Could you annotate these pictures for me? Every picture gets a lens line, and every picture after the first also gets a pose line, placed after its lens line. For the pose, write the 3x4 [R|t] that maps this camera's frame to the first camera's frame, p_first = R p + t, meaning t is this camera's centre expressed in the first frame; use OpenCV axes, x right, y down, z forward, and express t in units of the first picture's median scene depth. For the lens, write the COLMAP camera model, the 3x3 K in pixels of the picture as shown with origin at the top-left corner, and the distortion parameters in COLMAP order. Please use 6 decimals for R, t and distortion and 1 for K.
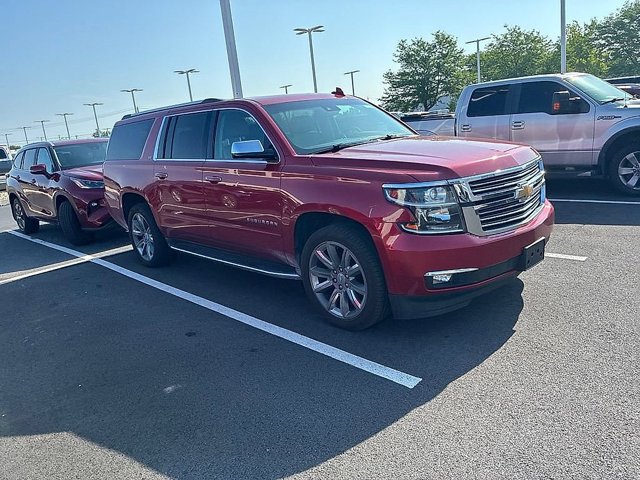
lens RADIAL K [[491.3, 0, 320.0], [0, 491.3, 240.0], [0, 0, 1]] dist [0.040419, -0.063896]
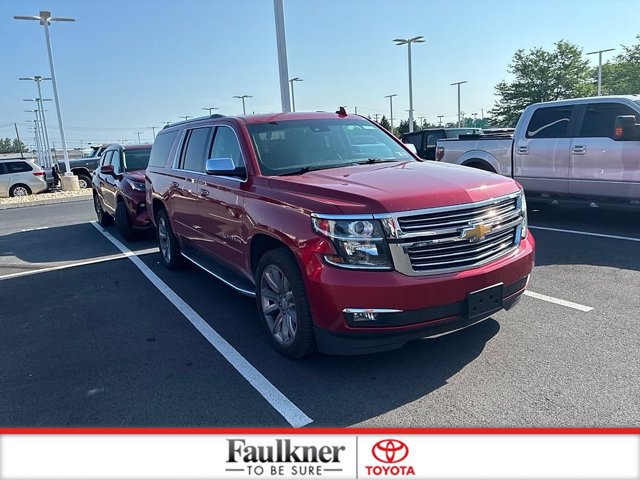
lens RADIAL K [[489.5, 0, 320.0], [0, 489.5, 240.0], [0, 0, 1]] dist [0.052041, -0.073811]
pose [[0.974321, 0.084092, -0.208871, 0.182004], [-0.087099, 0.996186, -0.005223, -0.029170], [0.207635, 0.023281, 0.977929, 0.029984]]
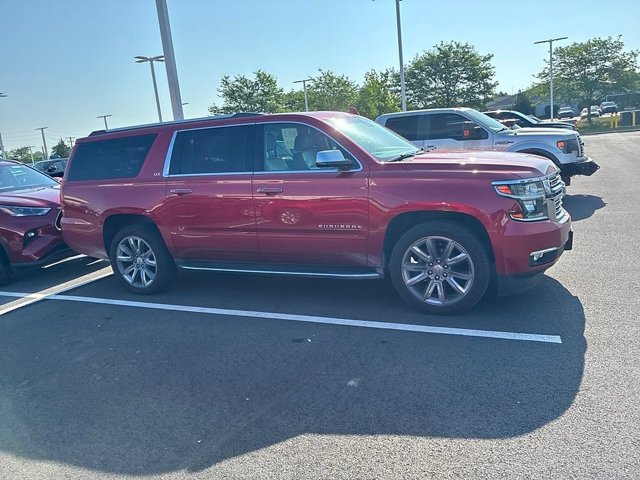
lens RADIAL K [[491.3, 0, 320.0], [0, 491.3, 240.0], [0, 0, 1]] dist [0.040419, -0.063896]
pose [[0.929165, -0.058280, 0.365042, -0.362692], [0.082859, 0.995203, -0.052021, 0.027849], [-0.360259, 0.078583, 0.929537, 0.027224]]
